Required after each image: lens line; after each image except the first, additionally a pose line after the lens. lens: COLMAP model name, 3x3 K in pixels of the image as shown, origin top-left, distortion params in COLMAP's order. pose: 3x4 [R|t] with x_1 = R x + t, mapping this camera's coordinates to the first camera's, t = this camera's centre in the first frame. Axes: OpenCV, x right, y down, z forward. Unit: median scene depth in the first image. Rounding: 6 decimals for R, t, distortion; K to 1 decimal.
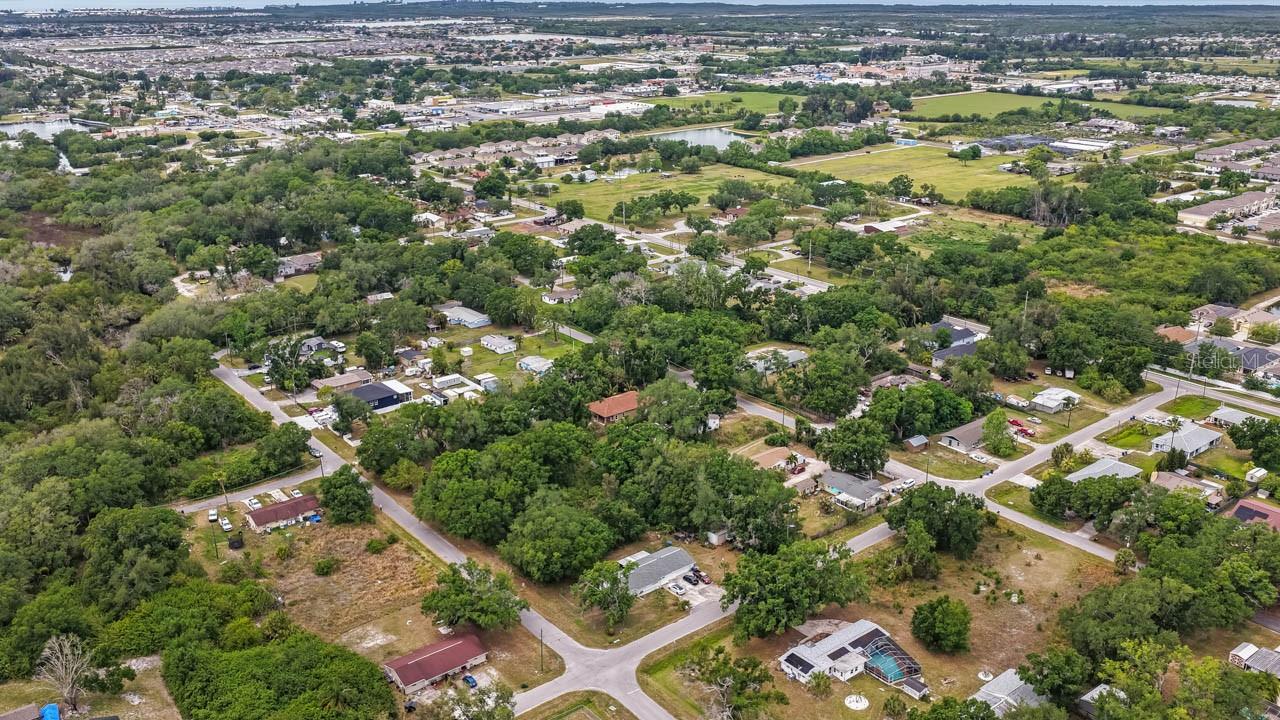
lens RADIAL K [[1068.9, 0, 640.0], [0, 1068.9, 360.0], [0, 0, 1]] dist [-0.008356, -0.001594]
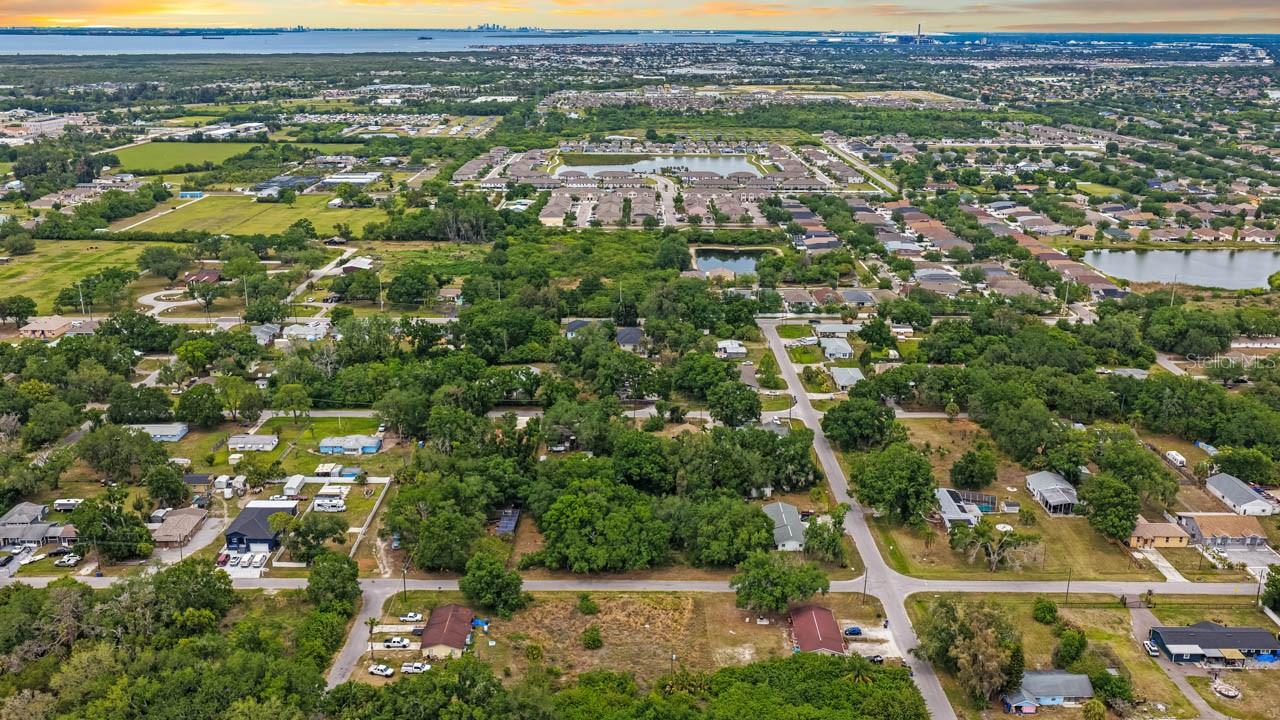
lens RADIAL K [[1068.9, 0, 640.0], [0, 1068.9, 360.0], [0, 0, 1]] dist [-0.008356, -0.001594]
pose [[0.623977, -0.221005, 0.749540, -0.627329], [0.252451, 0.964753, 0.074302, -0.070874], [-0.739541, 0.142859, 0.657776, 0.212258]]
